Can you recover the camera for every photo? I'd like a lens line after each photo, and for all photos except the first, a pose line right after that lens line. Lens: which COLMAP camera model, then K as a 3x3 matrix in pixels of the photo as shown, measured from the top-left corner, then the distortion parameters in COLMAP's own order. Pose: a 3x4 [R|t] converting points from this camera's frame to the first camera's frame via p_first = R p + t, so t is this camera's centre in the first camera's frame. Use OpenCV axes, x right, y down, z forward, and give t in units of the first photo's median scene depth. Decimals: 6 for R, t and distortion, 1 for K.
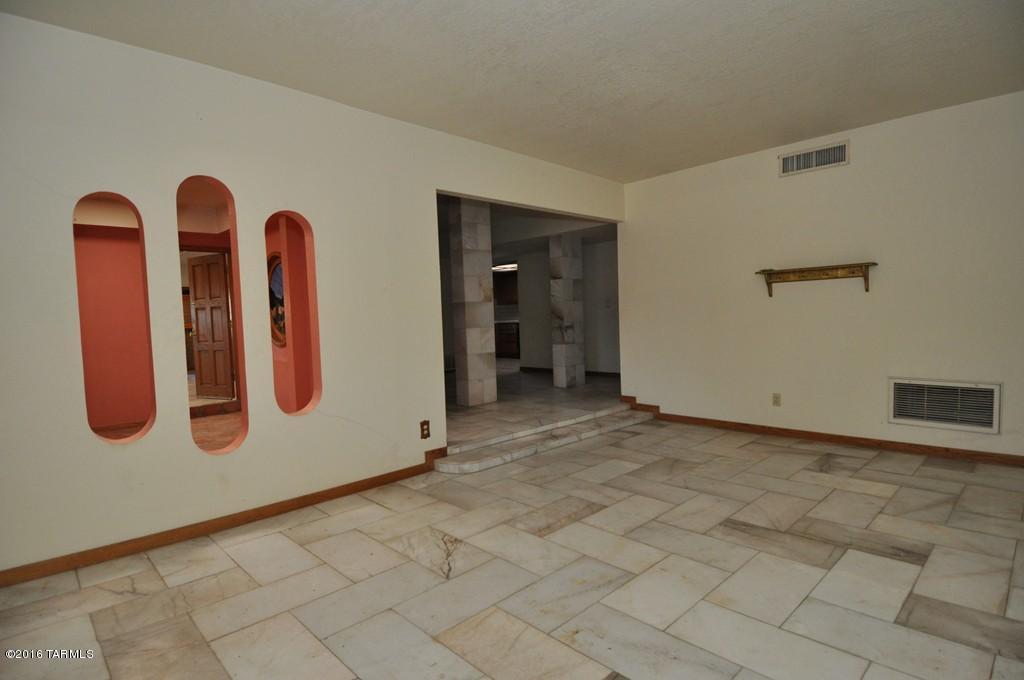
lens RADIAL K [[534.8, 0, 511.9], [0, 534.8, 342.7], [0, 0, 1]] dist [0.014576, -0.008007]
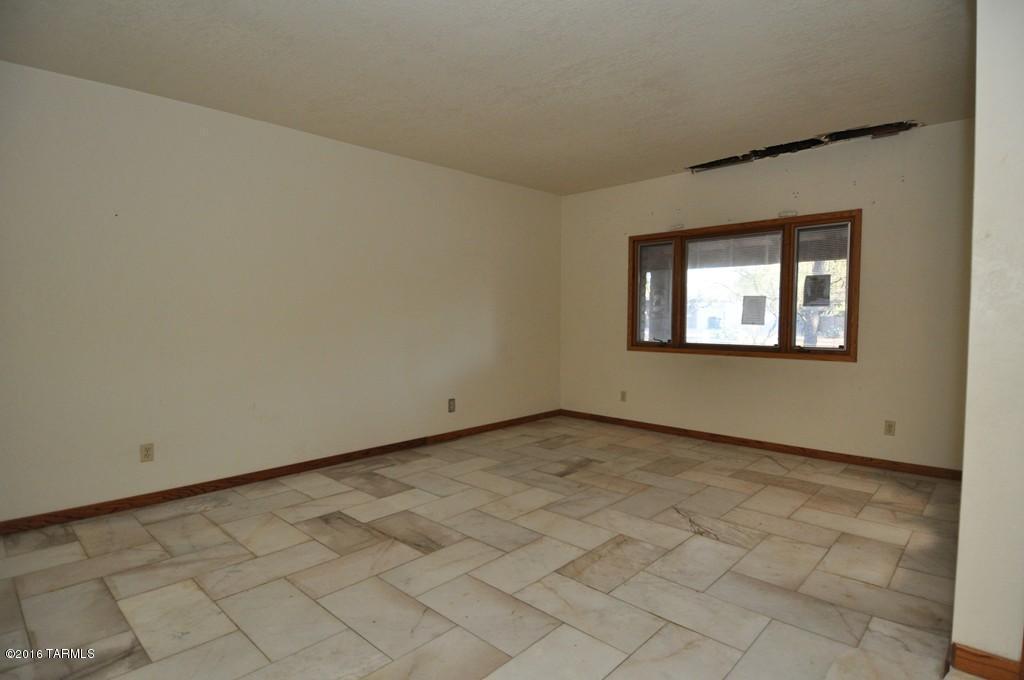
lens RADIAL K [[534.8, 0, 511.5], [0, 534.8, 341.0], [0, 0, 1]] dist [0.014576, -0.008007]
pose [[-0.998362, 0.033664, -0.046252, 0.304465], [0.028757, 0.994272, 0.102939, -0.131499], [0.049452, 0.101440, -0.993612, 1.988078]]
